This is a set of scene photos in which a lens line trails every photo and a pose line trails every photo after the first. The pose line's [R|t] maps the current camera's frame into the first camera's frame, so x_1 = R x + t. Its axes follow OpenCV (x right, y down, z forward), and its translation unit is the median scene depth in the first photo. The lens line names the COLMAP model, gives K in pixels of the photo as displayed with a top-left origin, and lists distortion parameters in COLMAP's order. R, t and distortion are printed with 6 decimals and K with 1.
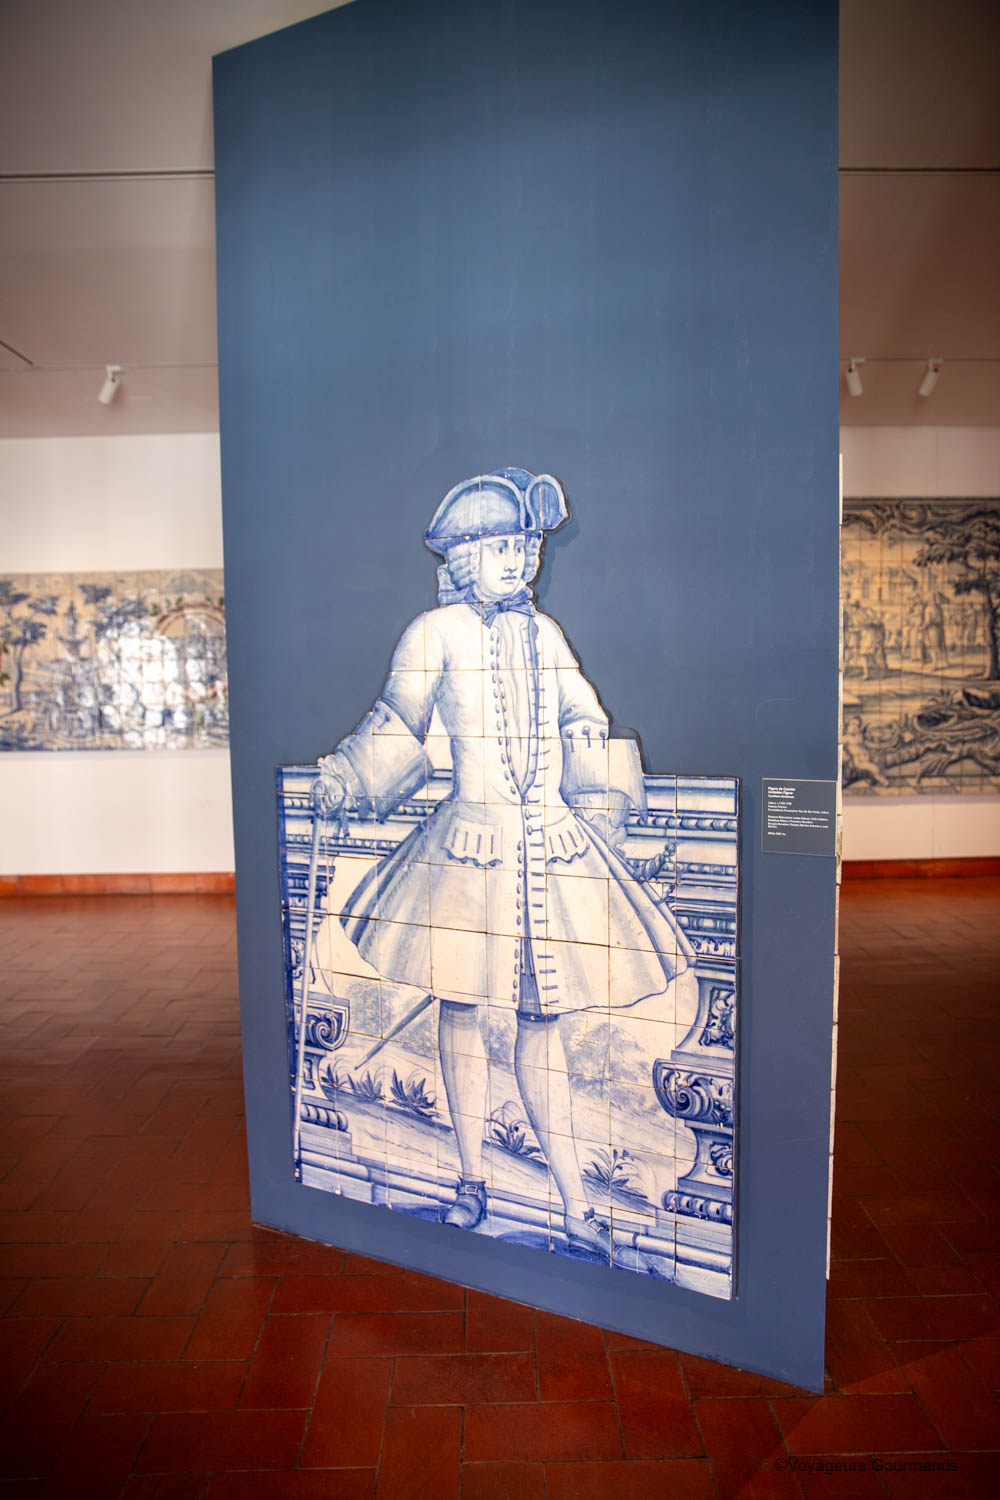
lens RADIAL K [[1032.3, 0, 500.0], [0, 1032.3, 750.0], [0, 0, 1]] dist [-0.100215, 0.078601]
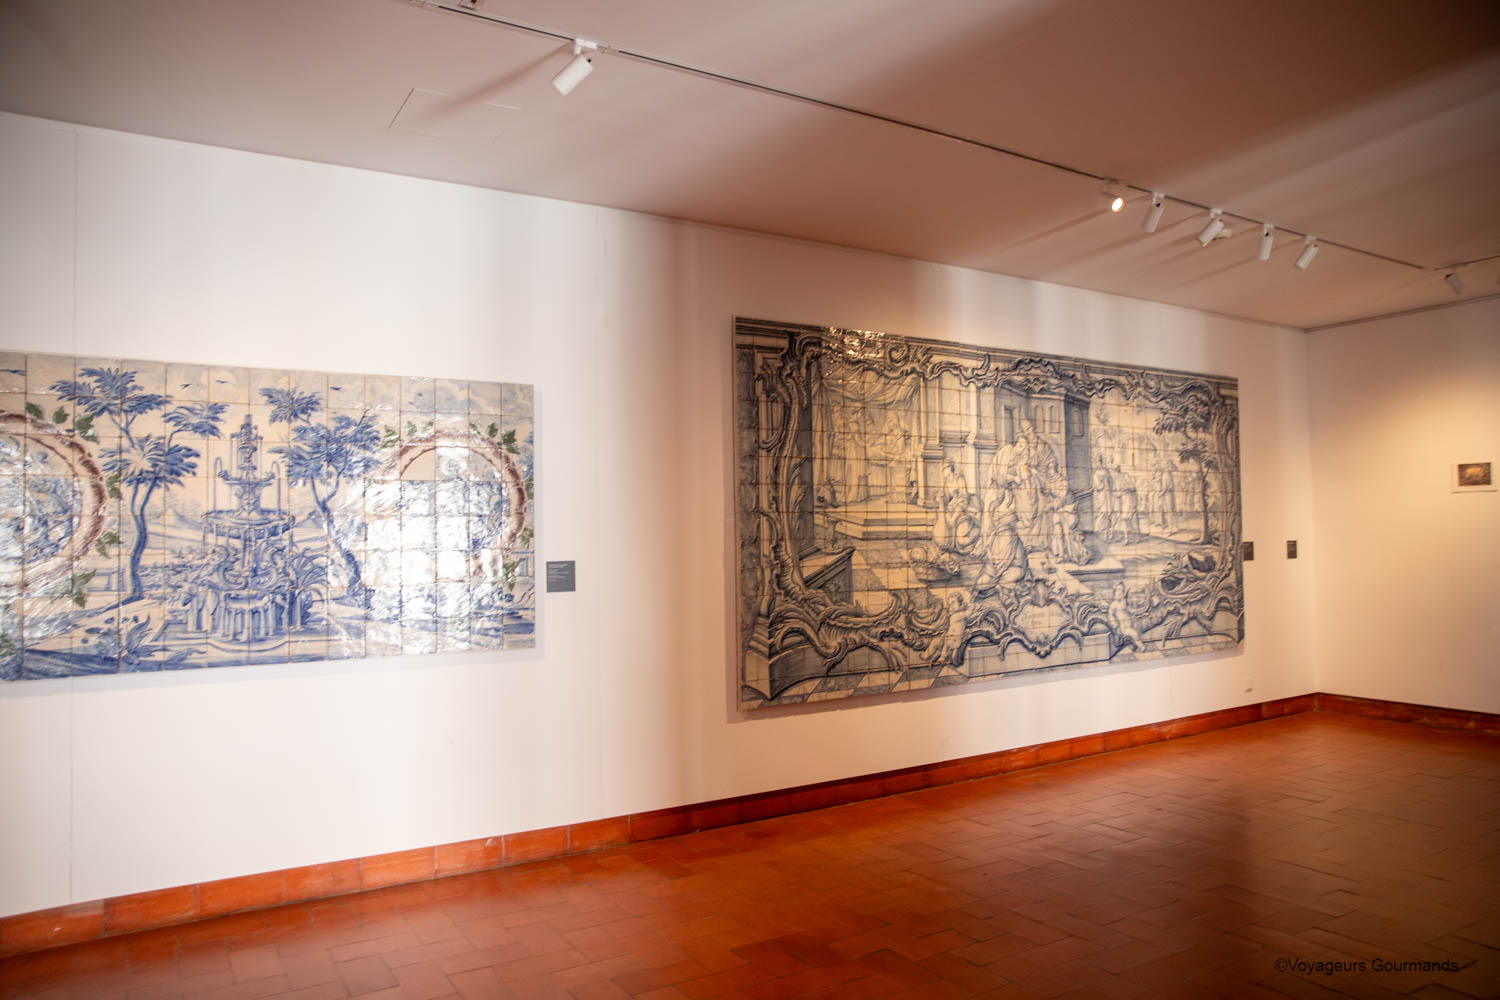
lens RADIAL K [[1032.3, 0, 750.0], [0, 1032.3, 500.0], [0, 0, 1]] dist [-0.100215, 0.078601]
pose [[0.857434, 0.021137, 0.514159, -0.469631], [0.038474, 0.993726, -0.105012, -0.021927], [-0.513153, 0.109823, 0.851242, 0.340032]]
